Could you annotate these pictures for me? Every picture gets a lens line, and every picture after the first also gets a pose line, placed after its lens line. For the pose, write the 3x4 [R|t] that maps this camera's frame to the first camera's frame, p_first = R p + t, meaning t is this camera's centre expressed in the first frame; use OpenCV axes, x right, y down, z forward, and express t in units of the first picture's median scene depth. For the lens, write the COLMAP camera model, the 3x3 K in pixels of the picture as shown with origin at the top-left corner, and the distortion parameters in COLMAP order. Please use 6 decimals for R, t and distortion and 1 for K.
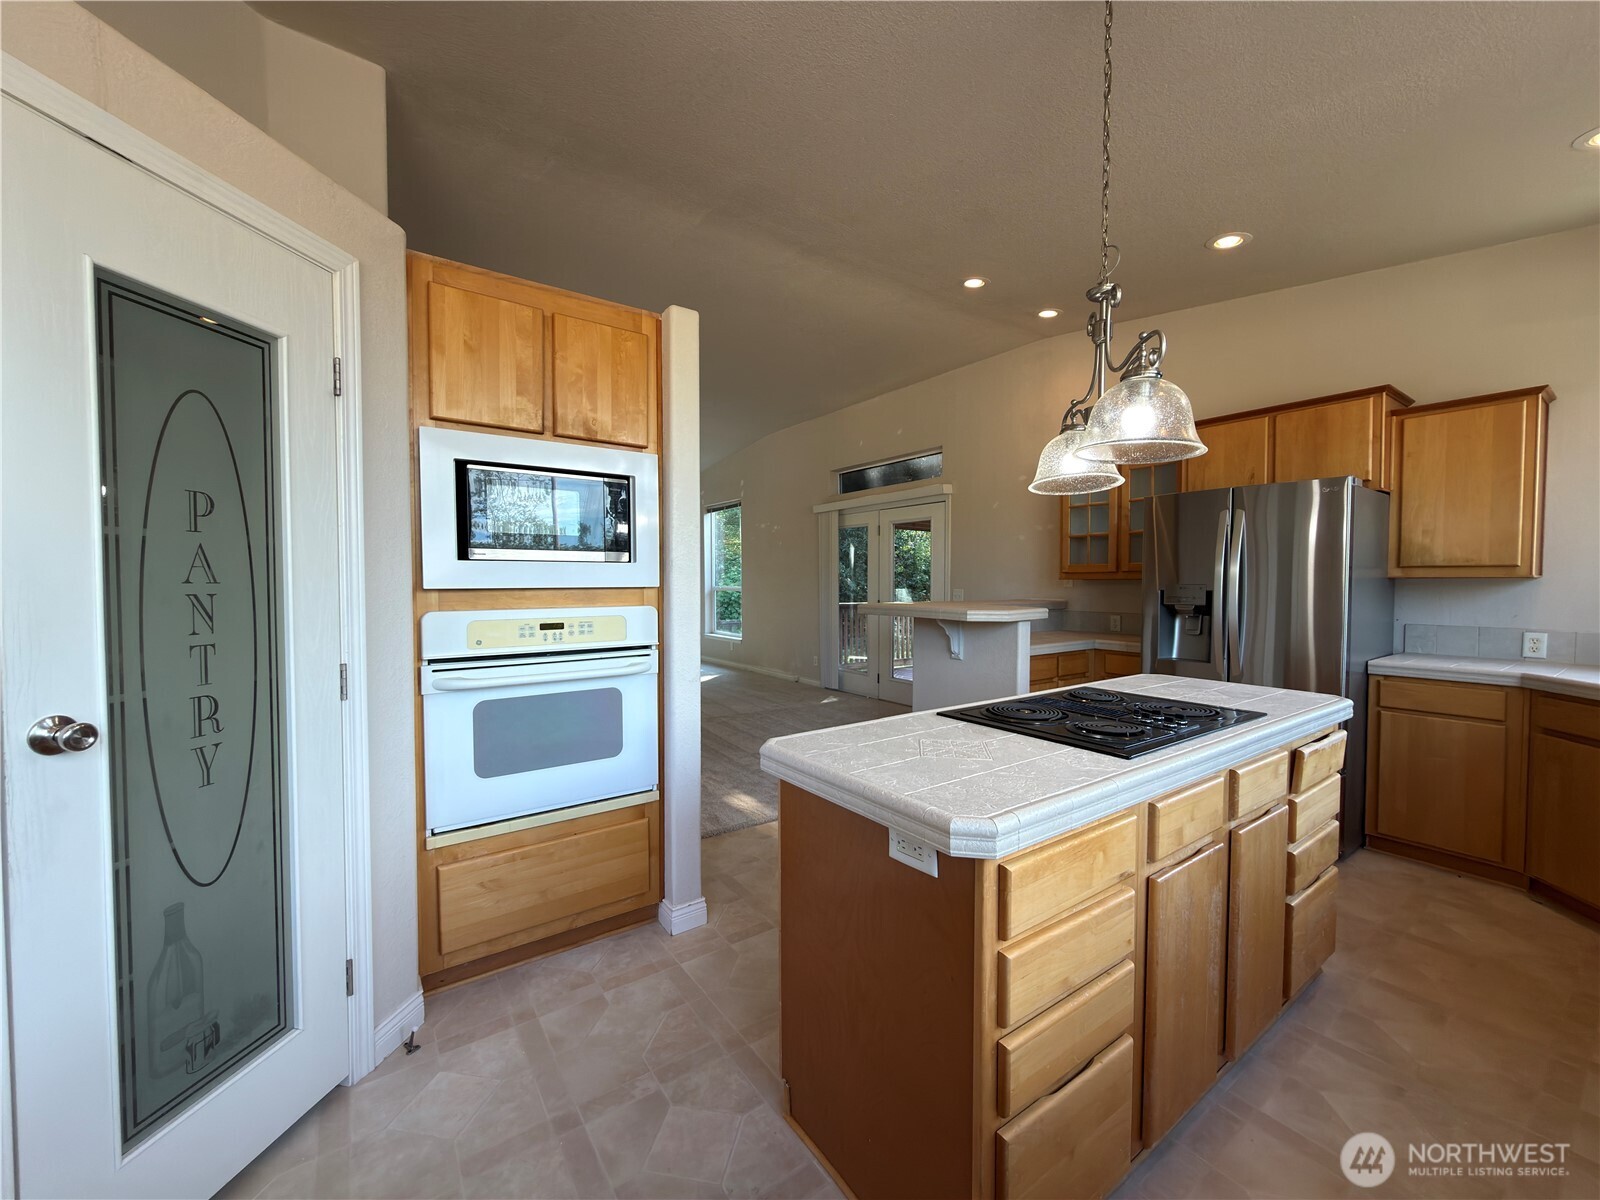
lens RADIAL K [[643.0, 0, 796.7], [0, 643.0, 593.8], [0, 0, 1]] dist [0.005484, -0.000013]
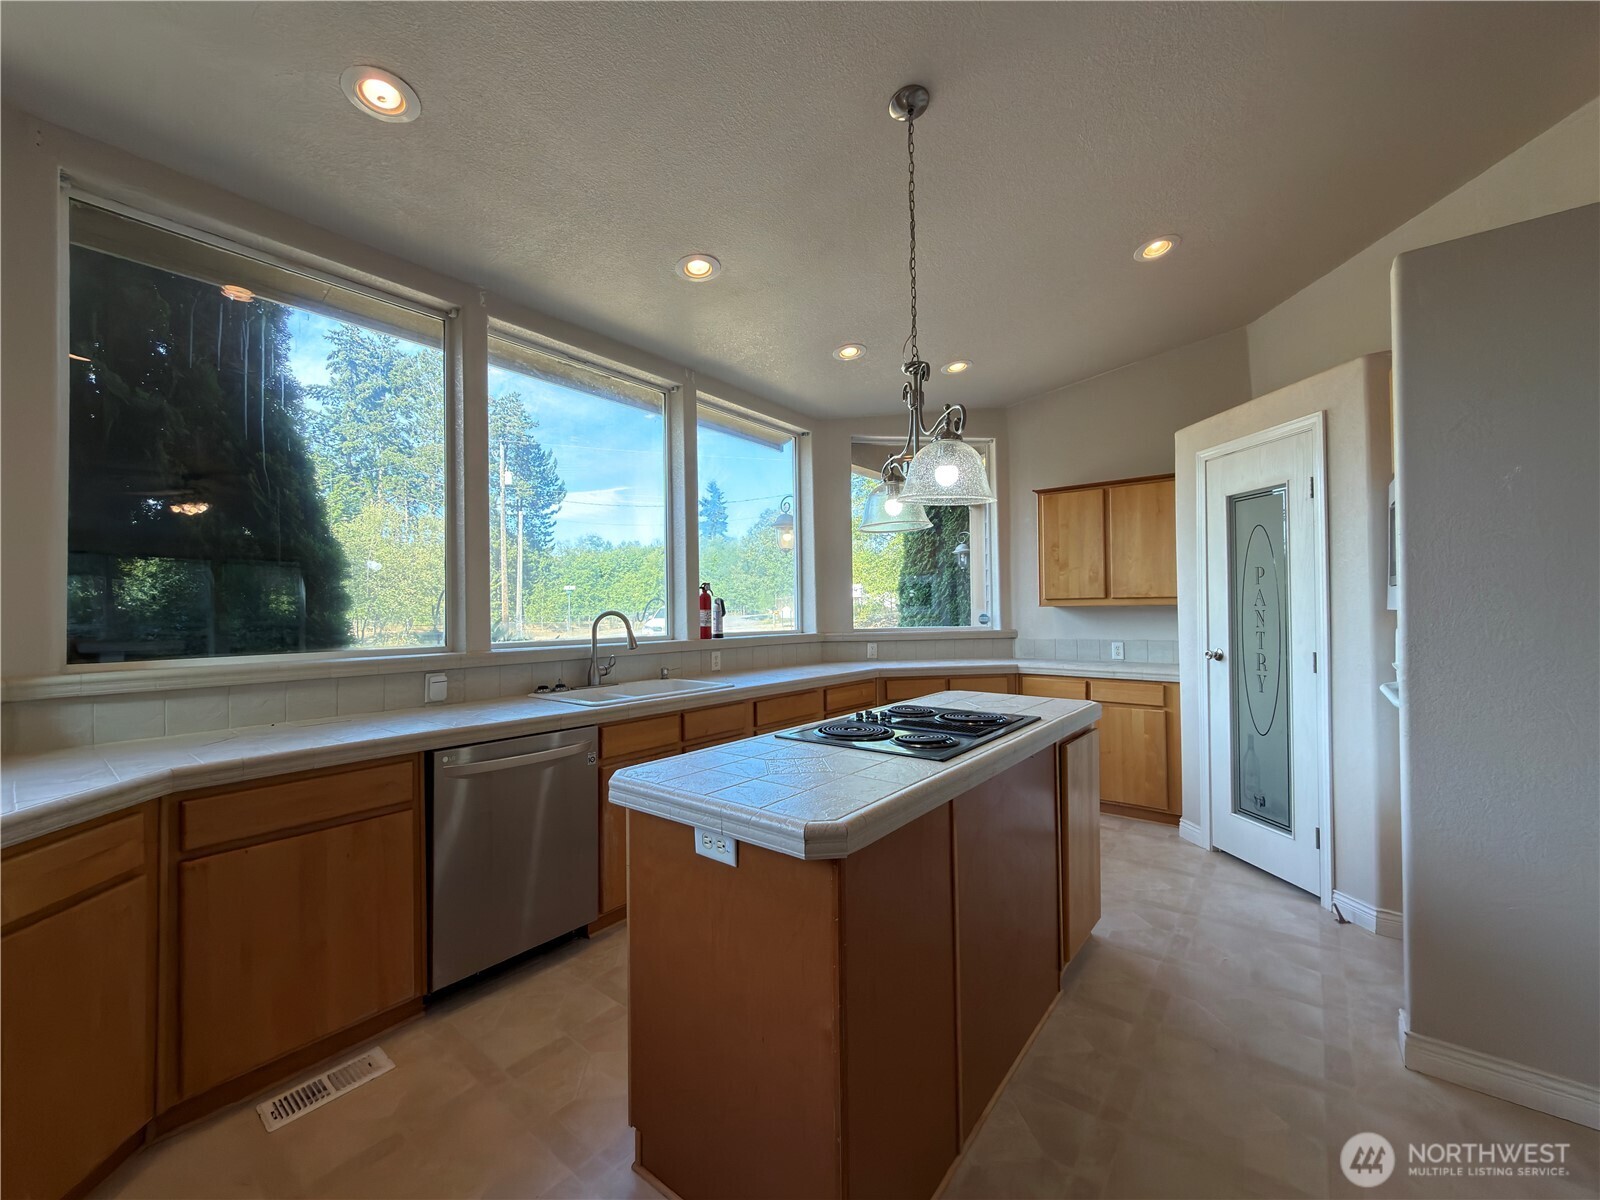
lens RADIAL K [[643.0, 0, 804.1], [0, 643.0, 603.5], [0, 0, 1]] dist [0.005484, -0.000013]
pose [[-0.959377, 0.003074, -0.282110, 1.060902], [0.000198, 0.999948, 0.010223, -0.038420], [0.282127, 0.009752, -0.959328, 2.206090]]
